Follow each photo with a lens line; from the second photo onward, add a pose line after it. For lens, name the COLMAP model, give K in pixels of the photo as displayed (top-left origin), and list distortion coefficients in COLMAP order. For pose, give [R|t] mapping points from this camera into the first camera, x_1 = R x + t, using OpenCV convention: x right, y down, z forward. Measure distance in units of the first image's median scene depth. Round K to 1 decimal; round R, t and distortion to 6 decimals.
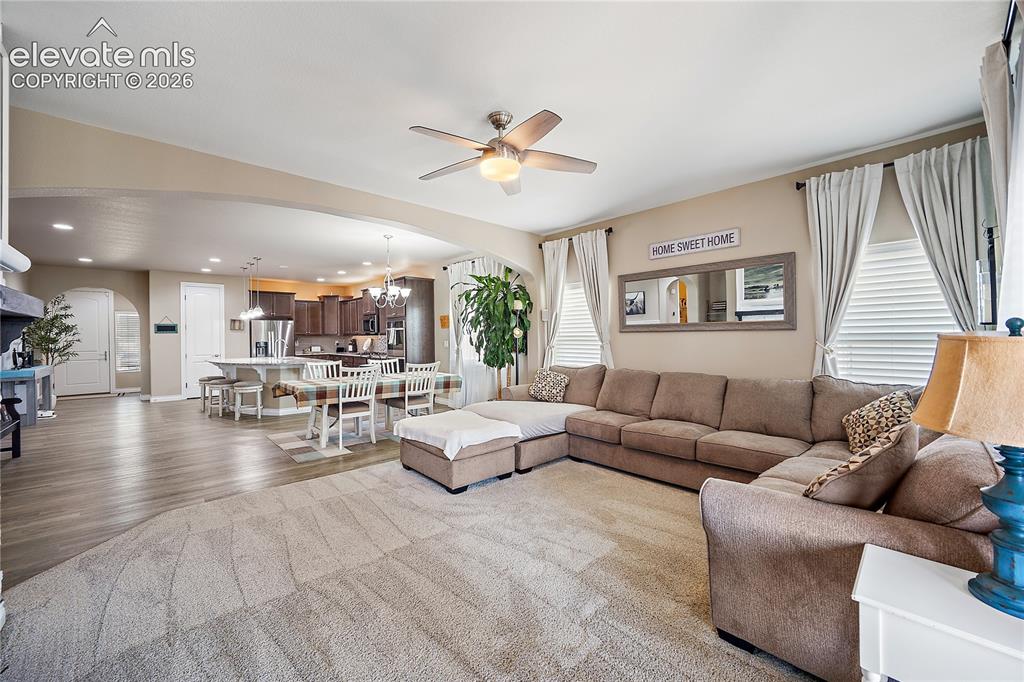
lens RADIAL K [[400.2, 0, 512.0], [0, 400.2, 341.0], [0, 0, 1]] dist [-0.001246, -0.000107]
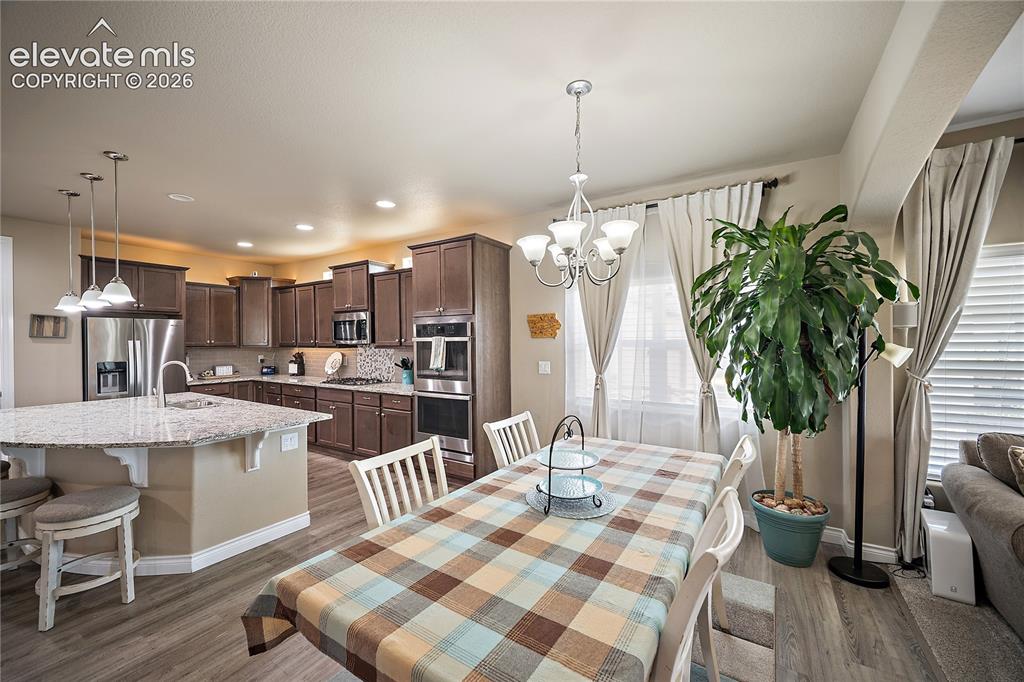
lens RADIAL K [[410.9, 0, 506.5], [0, 410.9, 344.9], [0, 0, 1]] dist [0.016140, -0.000107]
pose [[0.973704, 0.000540, 0.227817, -0.272870], [-0.000093, 0.999998, -0.001975, -0.017976], [-0.227818, 0.001902, 0.973702, 0.394879]]
